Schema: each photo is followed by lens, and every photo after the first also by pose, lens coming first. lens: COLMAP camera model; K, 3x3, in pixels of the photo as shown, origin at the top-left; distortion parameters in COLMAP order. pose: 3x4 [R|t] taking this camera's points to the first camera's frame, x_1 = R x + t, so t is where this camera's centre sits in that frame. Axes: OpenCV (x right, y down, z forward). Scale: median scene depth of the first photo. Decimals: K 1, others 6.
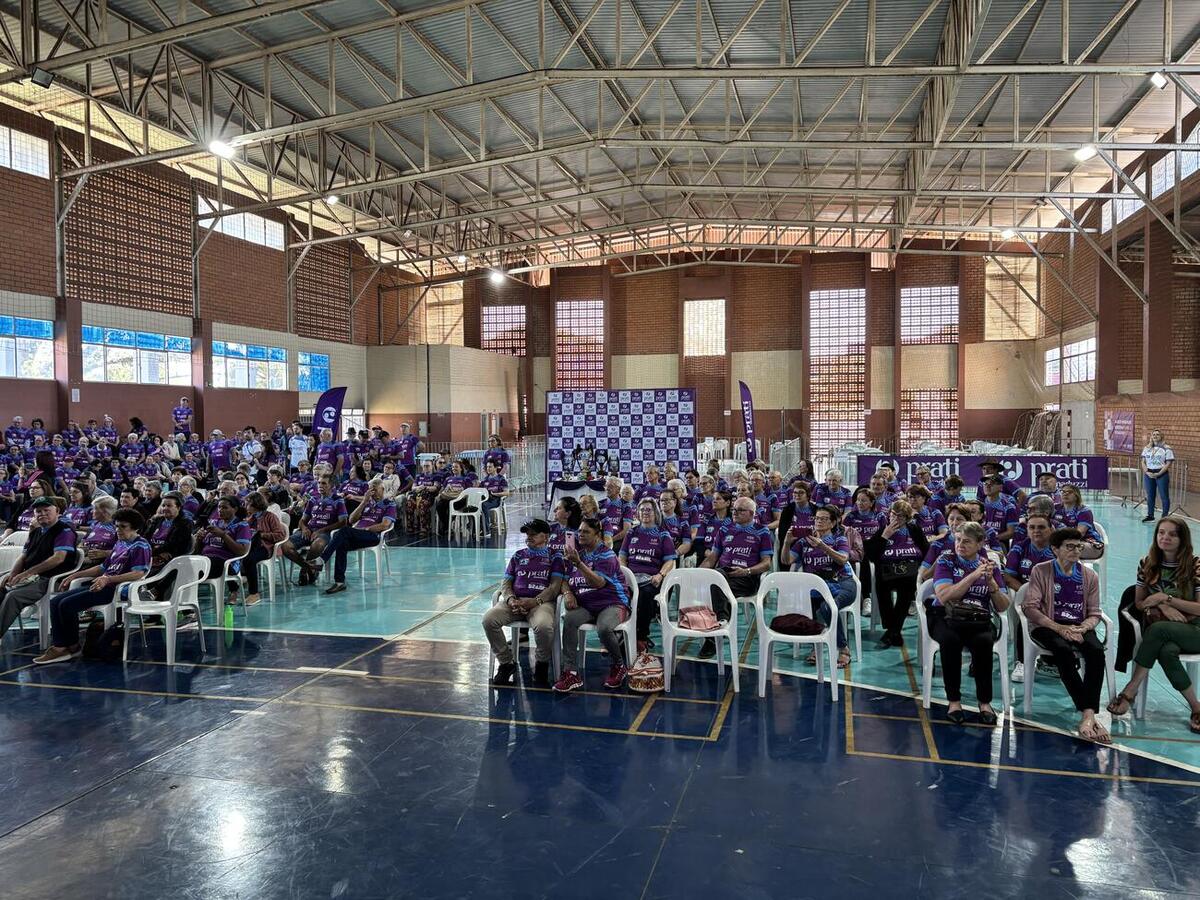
lens RADIAL K [[913.4, 0, 584.8], [0, 913.4, 431.3], [0, 0, 1]] dist [0.033705, -0.006048]
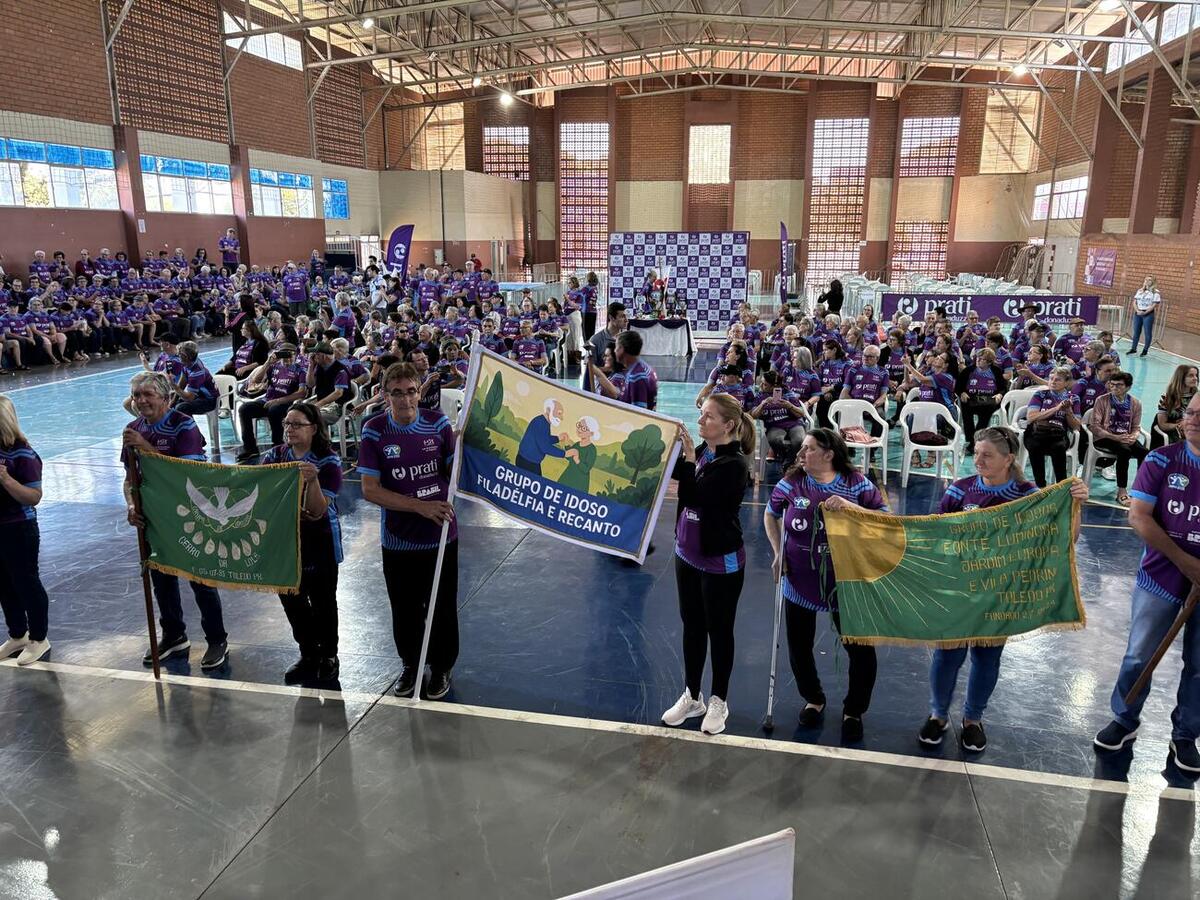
lens RADIAL K [[922.3, 0, 600.0], [0, 922.3, 450.0], [0, 0, 1]] dist [0.031666, 0.001416]
pose [[0.997875, -0.003222, 0.065072, -0.064965], [-0.010685, 0.977159, 0.212240, -0.012578], [-0.064269, -0.212484, 0.975049, -0.065797]]
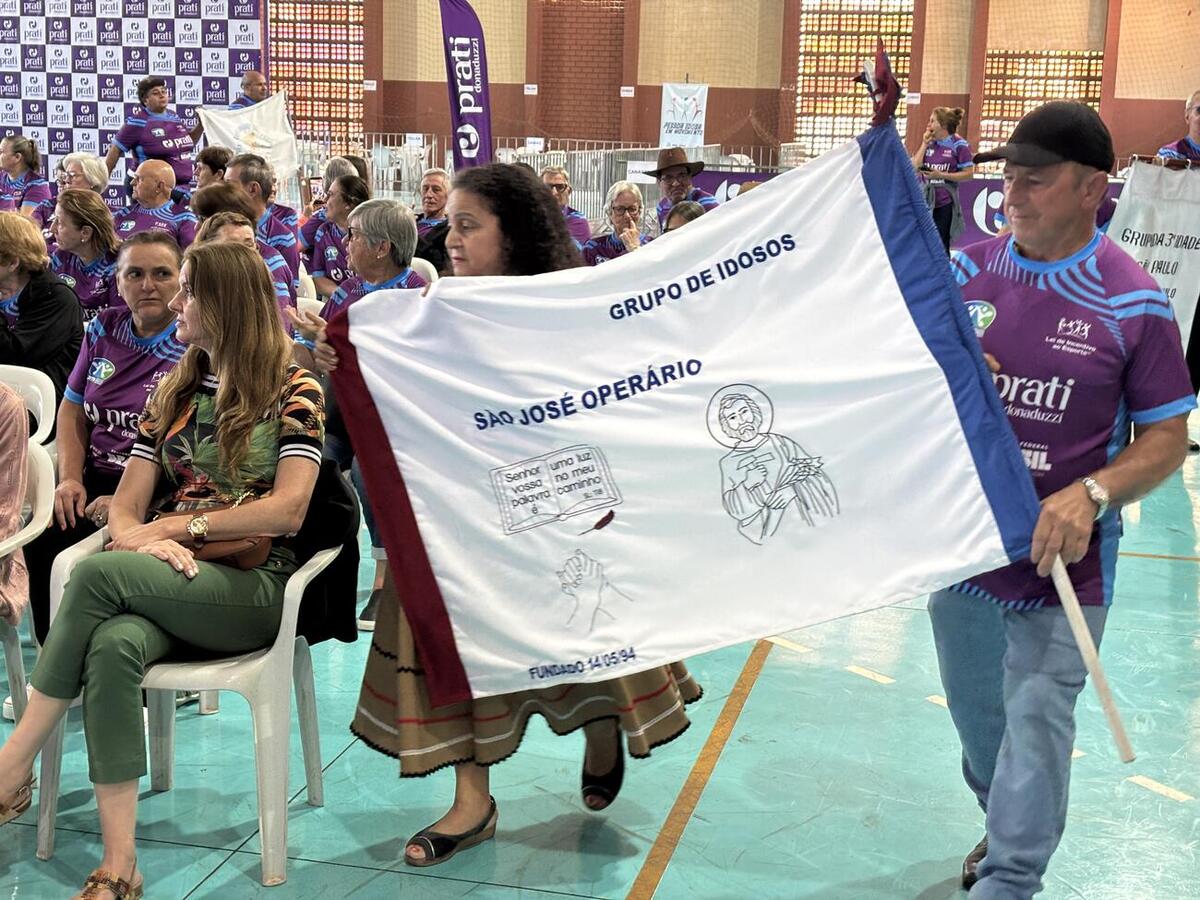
lens RADIAL K [[1807.6, 0, 594.7], [0, 1807.6, 457.1], [0, 0, 1]] dist [0.232618, -0.892224]
pose [[0.998665, 0.028139, 0.043321, 0.119458], [-0.035019, 0.985283, 0.167307, 0.009400], [-0.037976, -0.168601, 0.984953, 0.059821]]
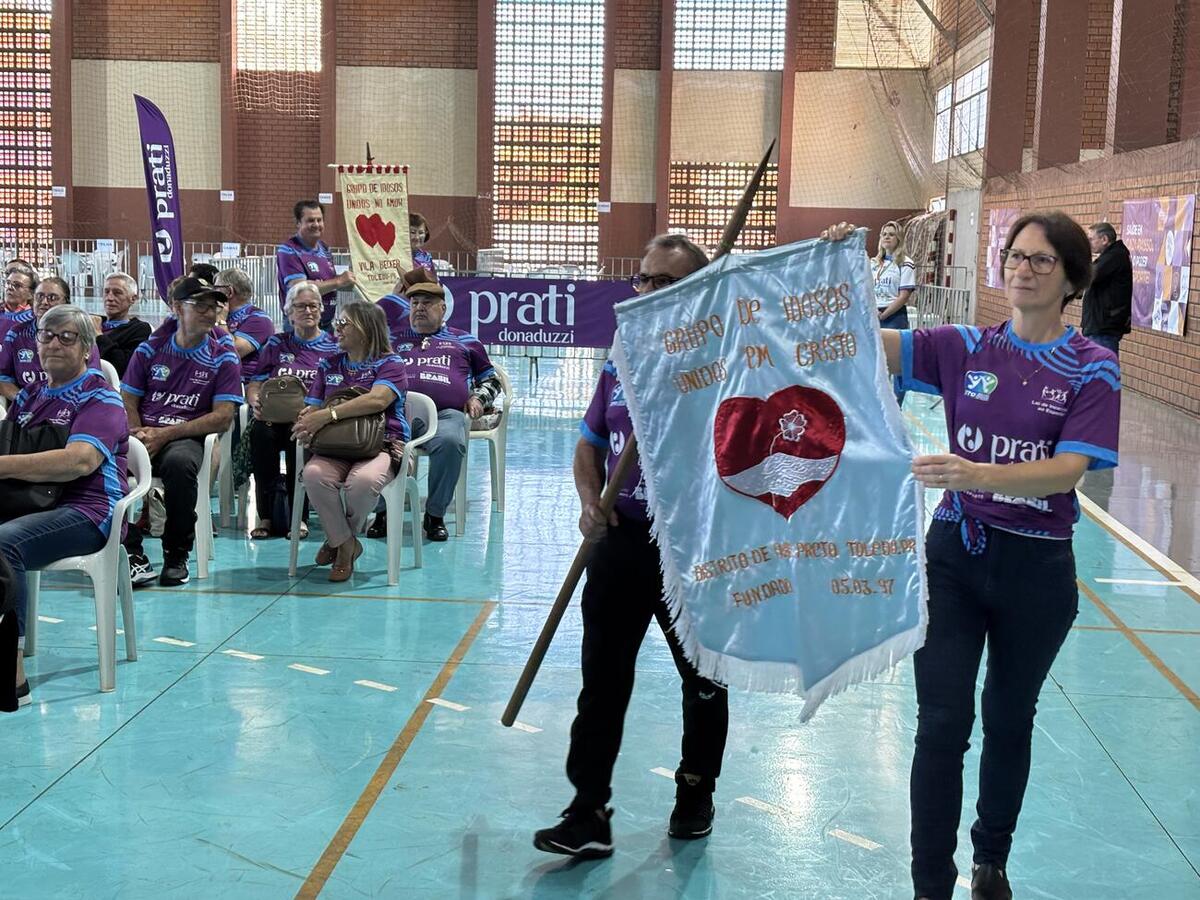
lens RADIAL K [[1806.1, 0, 606.5], [0, 1806.1, 472.7], [0, 0, 1]] dist [0.227029, -0.846796]
pose [[0.979134, 0.004618, 0.203164, 0.123134], [-0.028393, 0.993044, 0.114266, 0.009704], [-0.201223, -0.117650, 0.972454, 0.046370]]
